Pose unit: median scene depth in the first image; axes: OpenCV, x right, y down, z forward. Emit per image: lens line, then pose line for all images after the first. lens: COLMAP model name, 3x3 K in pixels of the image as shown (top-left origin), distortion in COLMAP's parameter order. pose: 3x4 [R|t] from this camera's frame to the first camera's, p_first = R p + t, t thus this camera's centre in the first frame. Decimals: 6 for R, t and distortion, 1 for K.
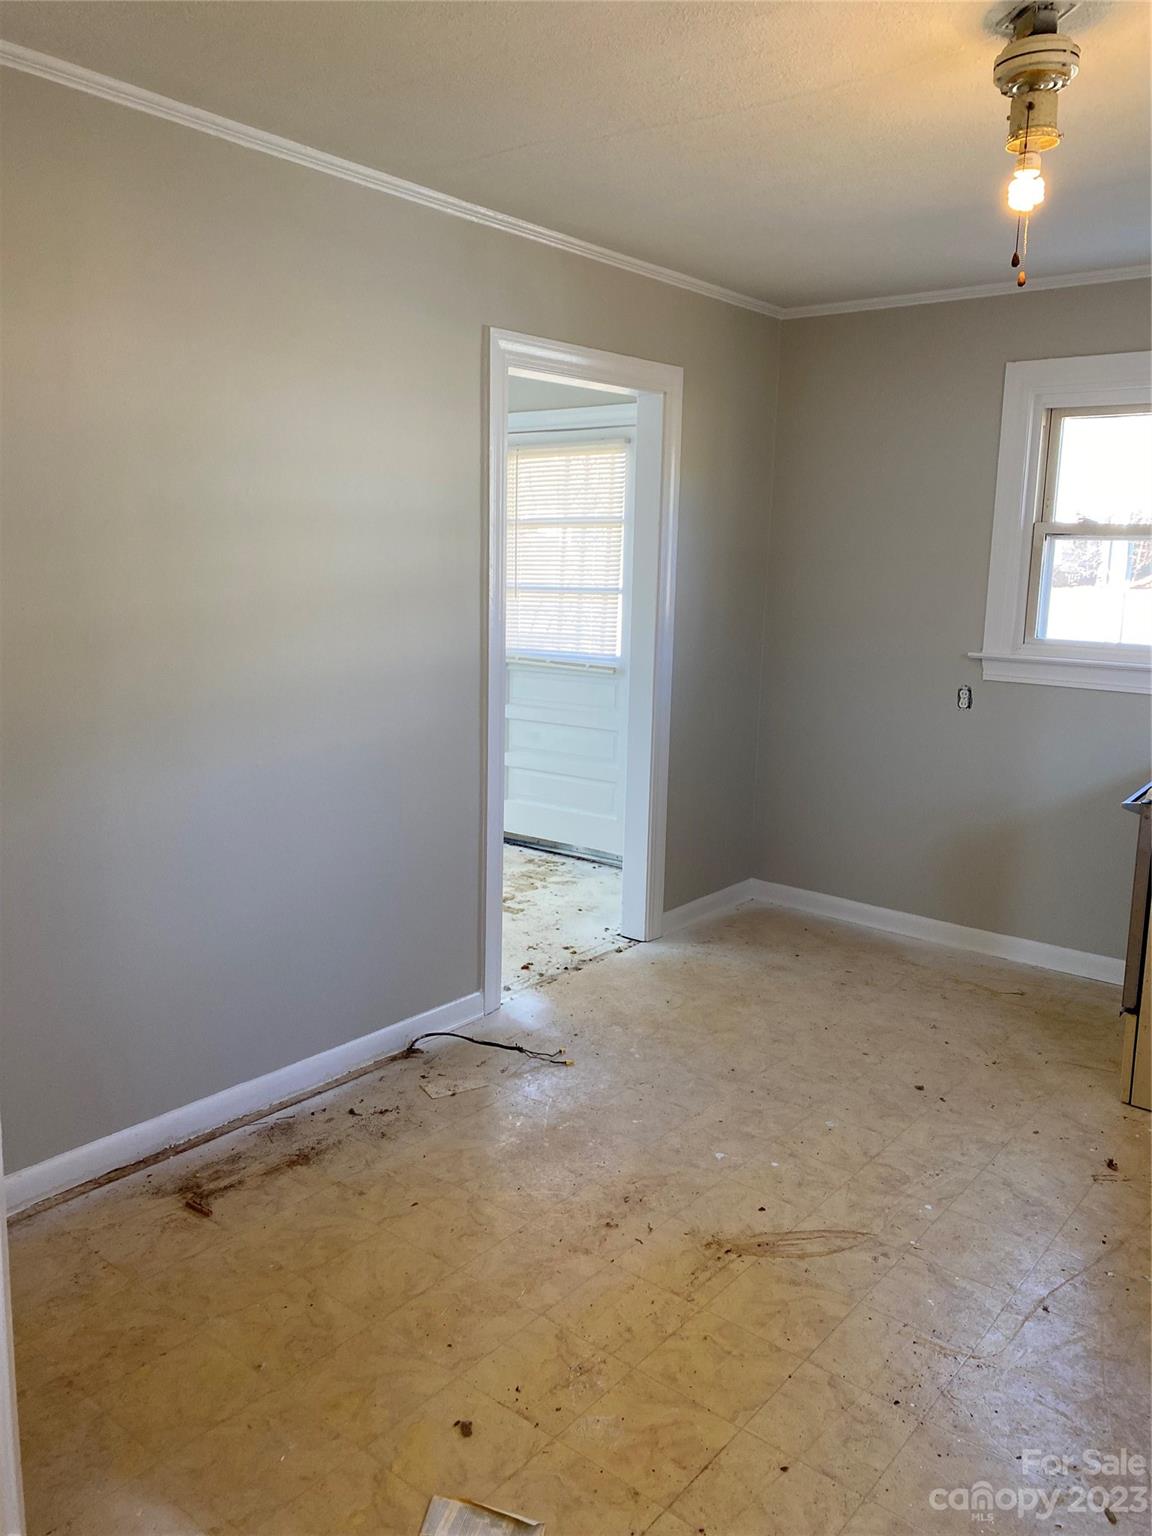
lens RADIAL K [[1157.3, 0, 572.8], [0, 1157.3, 767.2], [0, 0, 1]] dist [-0.008135, -0.002358]
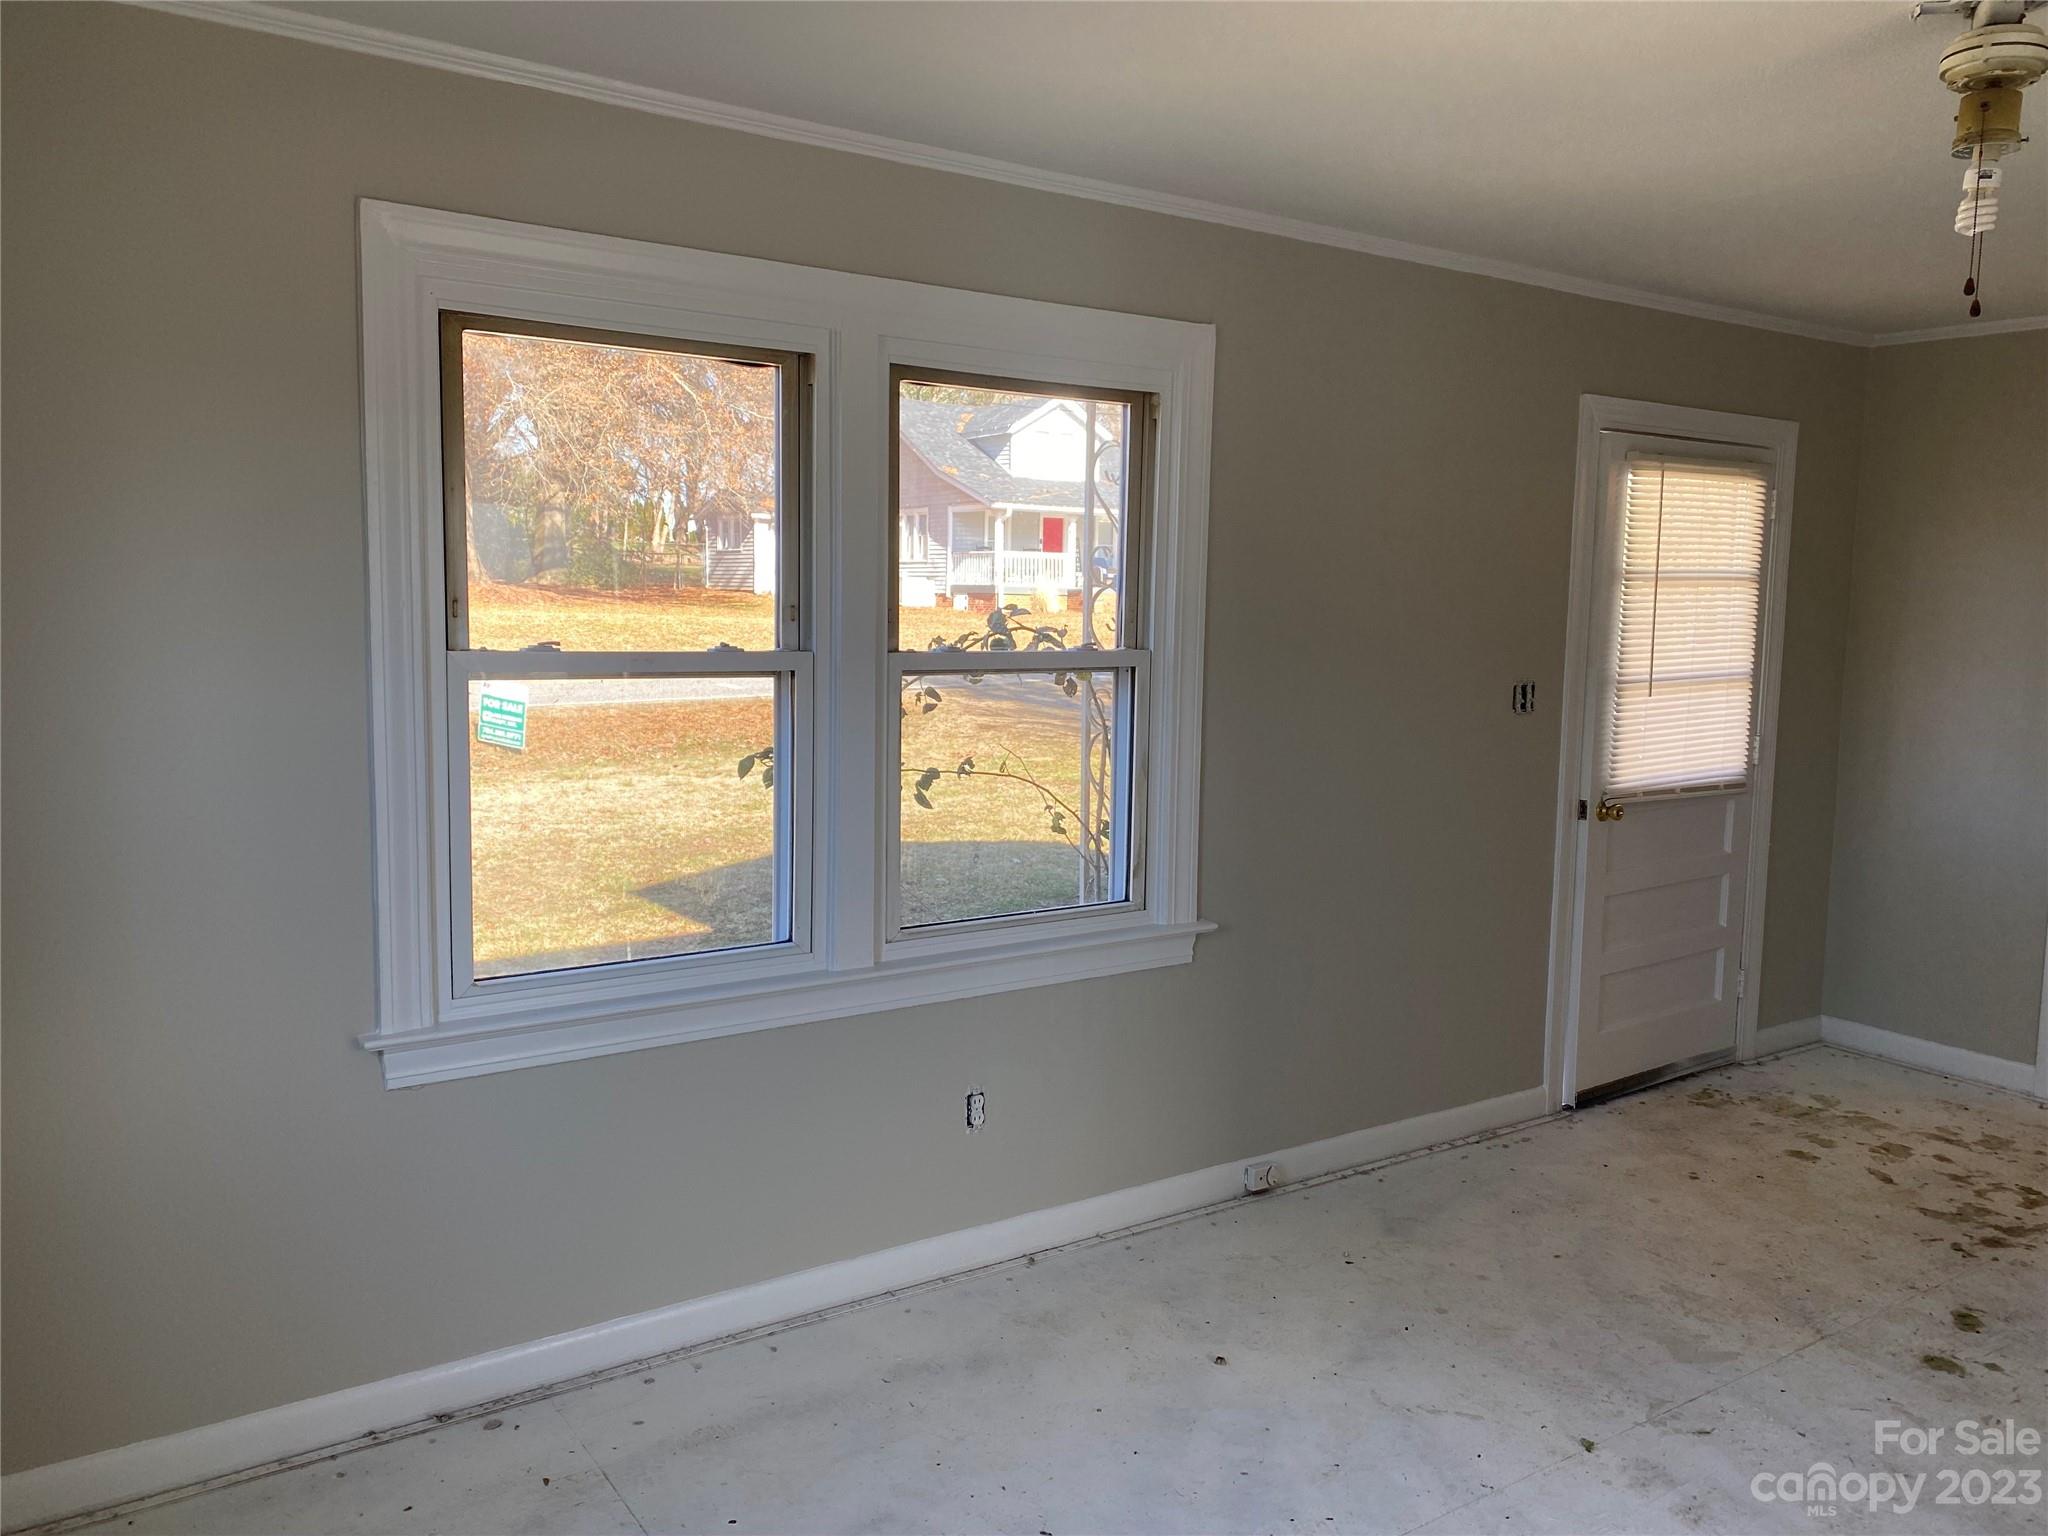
lens RADIAL K [[1543.1, 0, 1021.2], [0, 1543.1, 770.9], [0, 0, 1]] dist [-0.008135, -0.002358]
pose [[0.313875, -0.127865, 0.940815, -0.974897], [0.162705, 0.983476, 0.079381, -0.239024], [-0.935419, 0.128160, 0.329493, 1.100564]]
